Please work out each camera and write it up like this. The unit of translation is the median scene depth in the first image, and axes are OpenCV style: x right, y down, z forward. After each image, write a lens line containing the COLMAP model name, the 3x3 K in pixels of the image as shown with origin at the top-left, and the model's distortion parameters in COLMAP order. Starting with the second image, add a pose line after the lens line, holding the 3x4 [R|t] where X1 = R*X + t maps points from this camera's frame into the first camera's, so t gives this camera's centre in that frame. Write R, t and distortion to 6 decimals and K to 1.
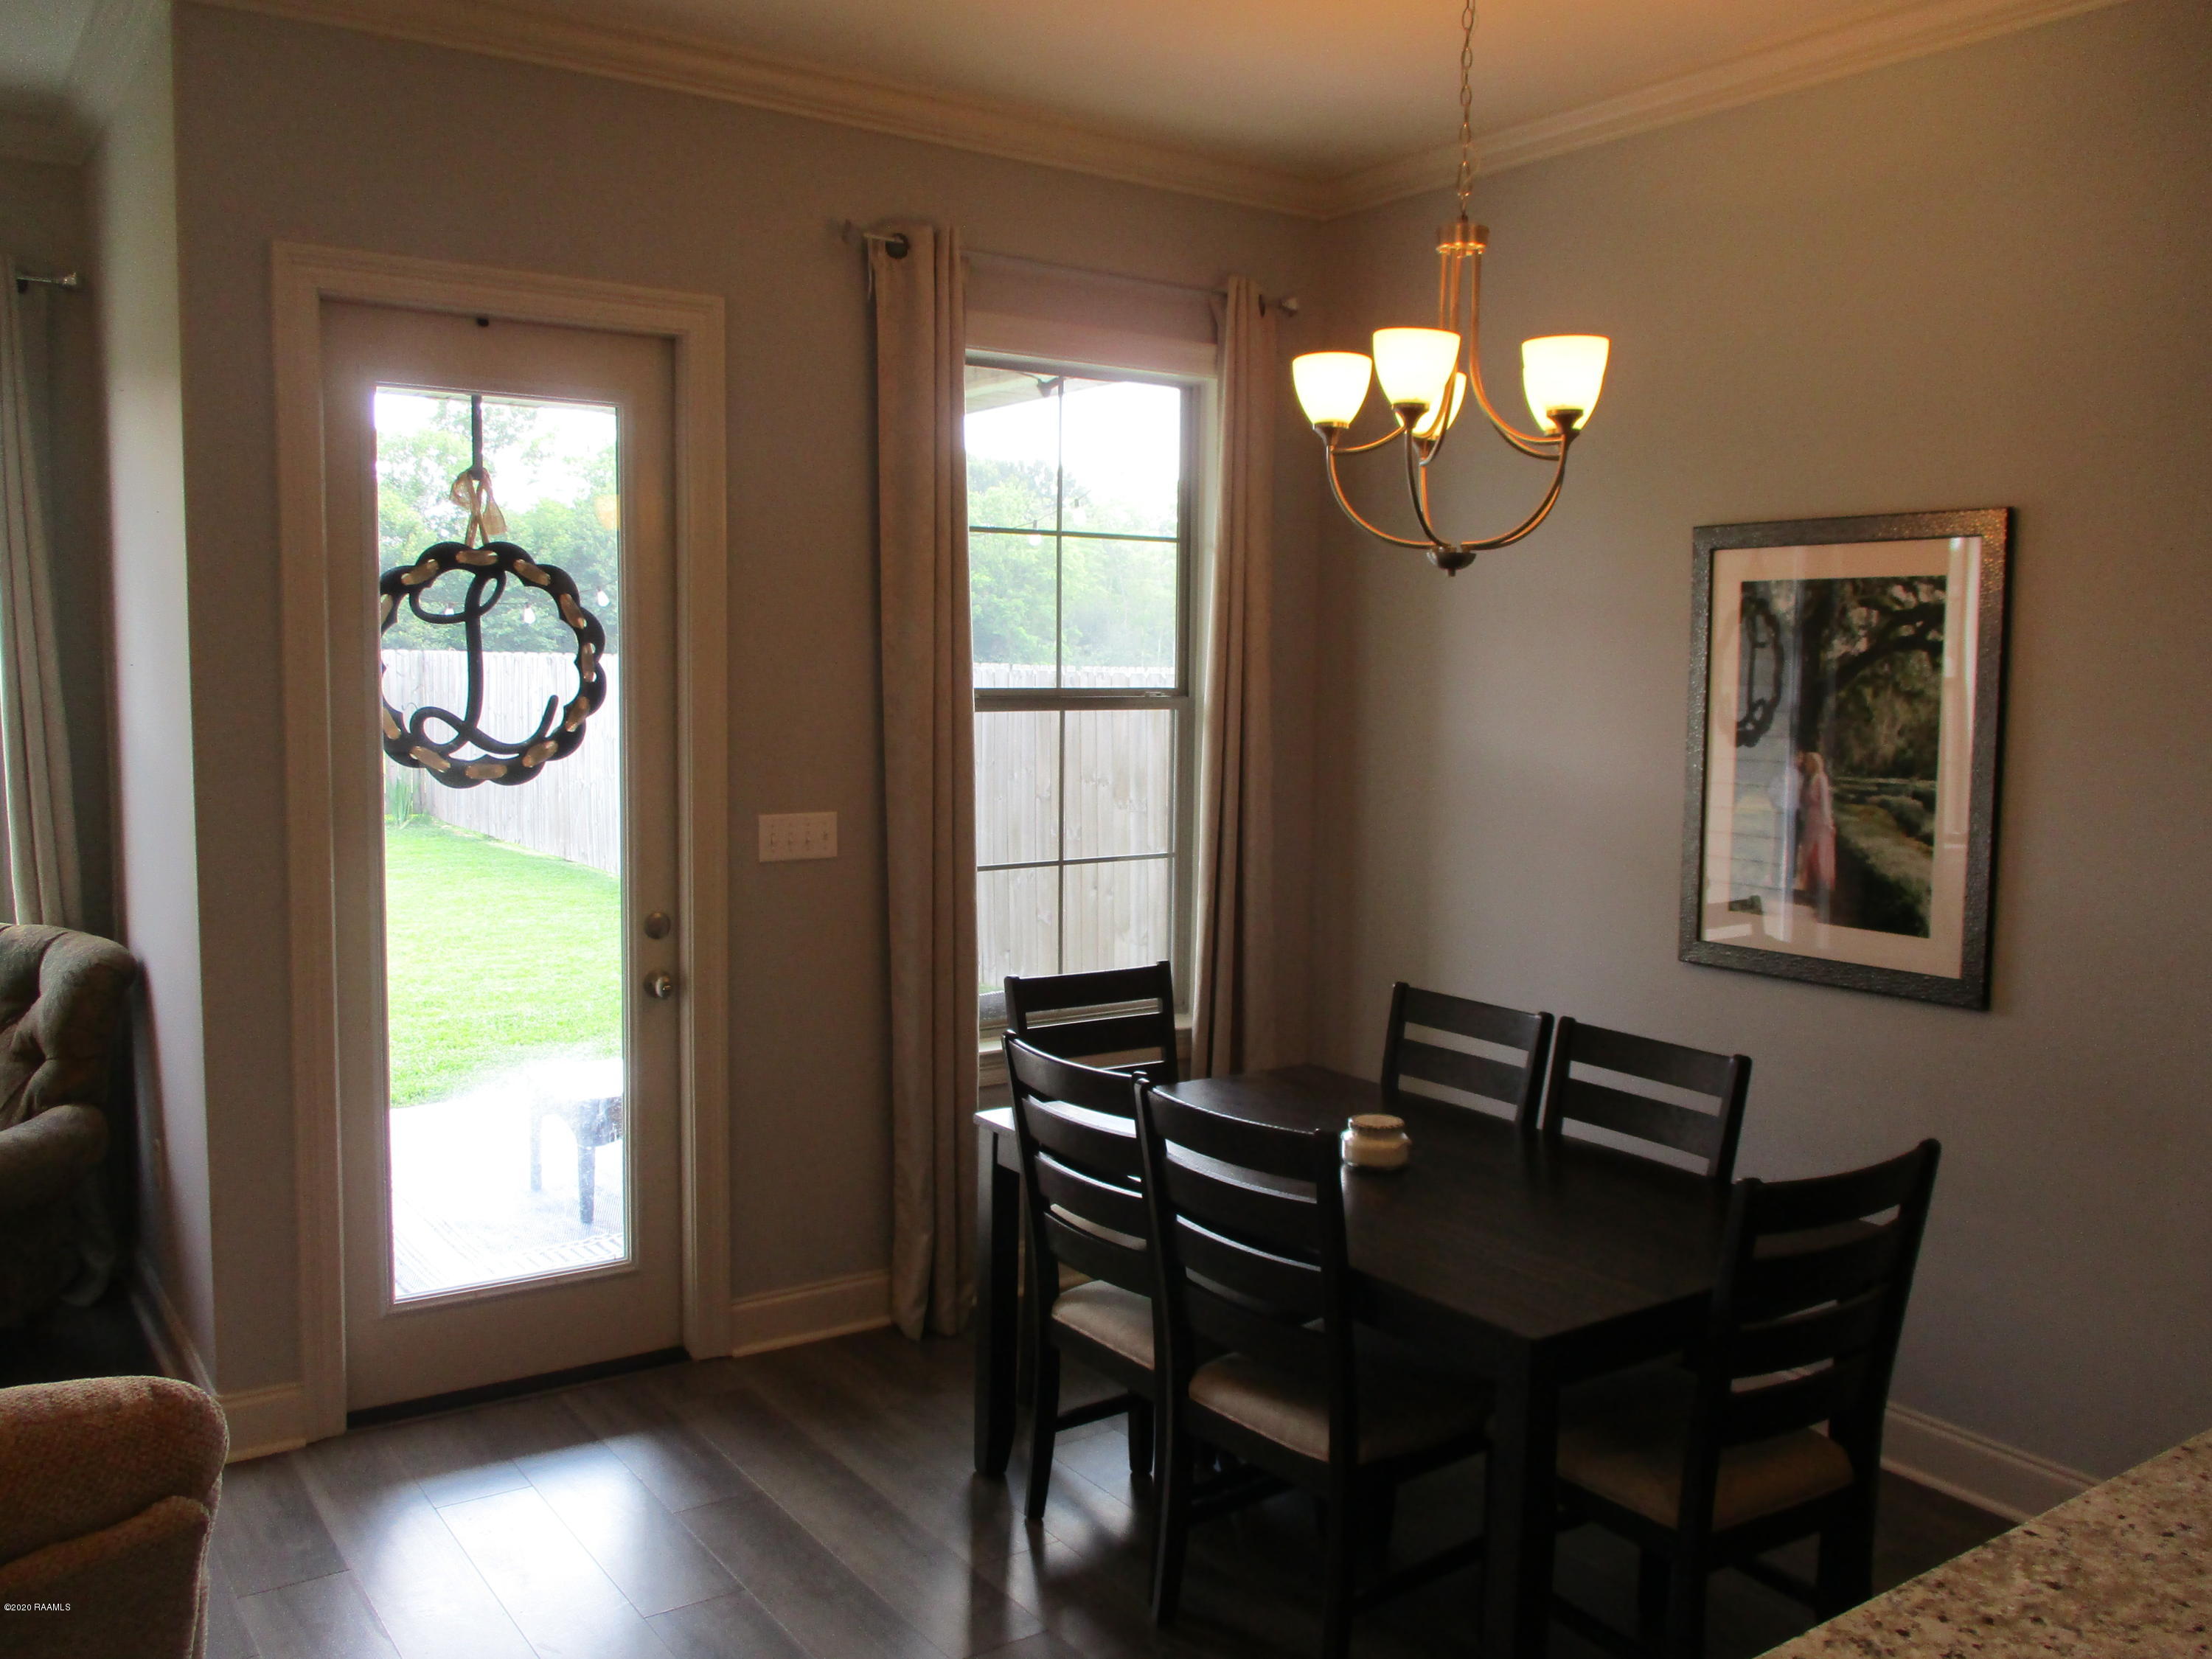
lens RADIAL K [[1844.7, 0, 1113.8], [0, 1844.7, 816.4], [0, 0, 1]] dist [-0.022401, 0.016107]
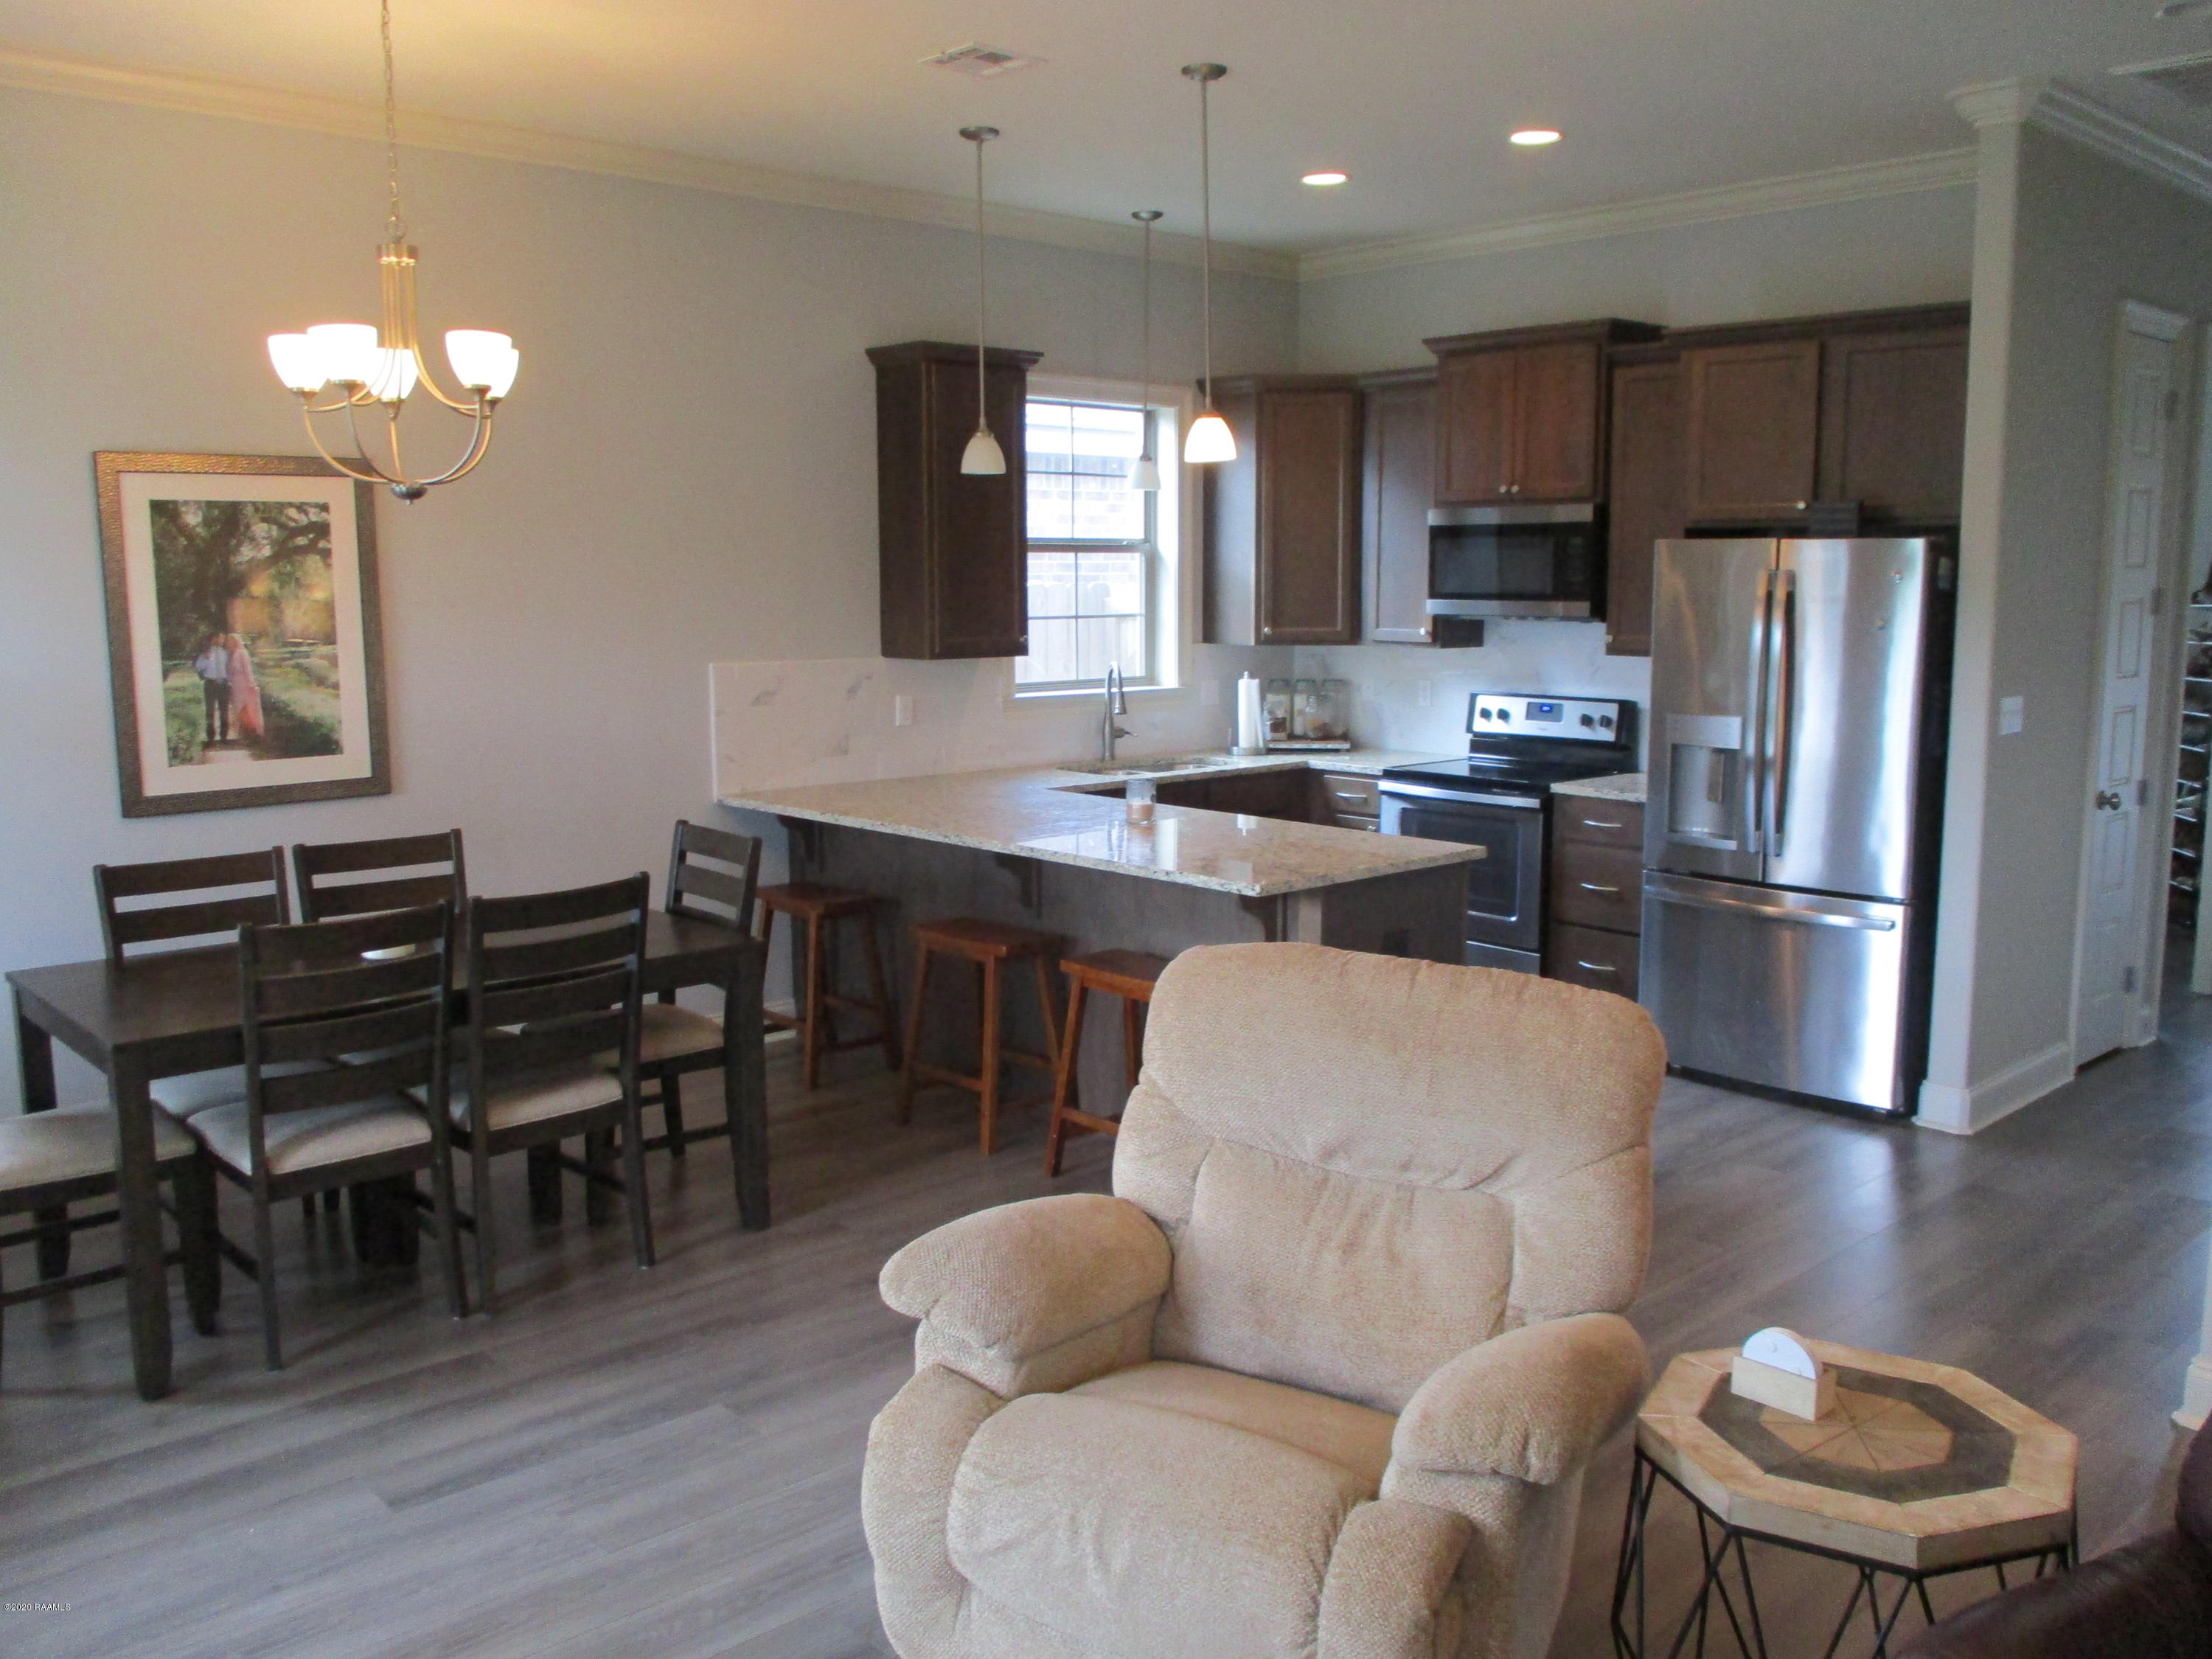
lens RADIAL K [[1844.7, 0, 1106.6], [0, 1844.7, 831.7], [0, 0, 1]] dist [-0.022401, 0.016107]
pose [[-0.128859, -0.158391, 0.978932, -1.052826], [0.084442, 0.981824, 0.169974, -0.068742], [-0.988061, 0.104565, -0.113142, 0.567912]]
